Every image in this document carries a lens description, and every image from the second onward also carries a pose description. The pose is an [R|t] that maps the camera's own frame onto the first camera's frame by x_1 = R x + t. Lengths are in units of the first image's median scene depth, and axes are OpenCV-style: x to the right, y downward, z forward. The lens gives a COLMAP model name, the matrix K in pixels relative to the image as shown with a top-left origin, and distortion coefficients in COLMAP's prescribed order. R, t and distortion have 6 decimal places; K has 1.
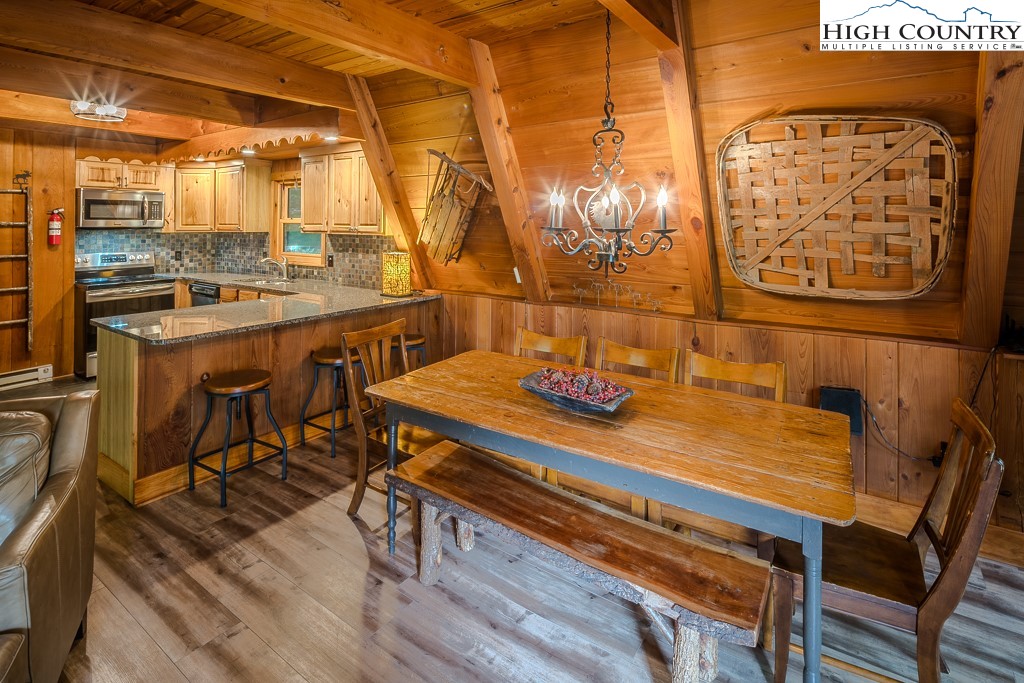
lens RADIAL K [[508.0, 0, 513.0], [0, 508.0, 219.3], [0, 0, 1]] dist [0.001626, -0.000442]
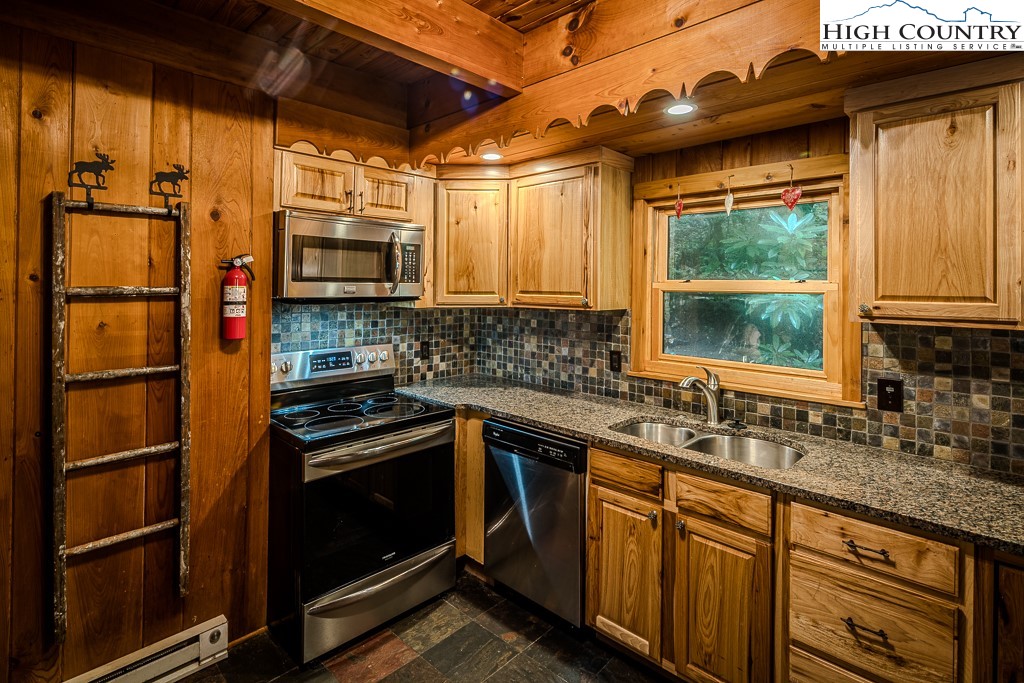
lens RADIAL K [[497.2, 0, 511.4], [0, 497.2, 280.4], [0, 0, 1]] dist [0.000737, 0.000391]
pose [[0.985283, 0.002274, -0.170914, -0.540555], [-0.003391, 0.999975, -0.006243, 0.001778], [0.170895, 0.006731, 0.985266, 0.564636]]
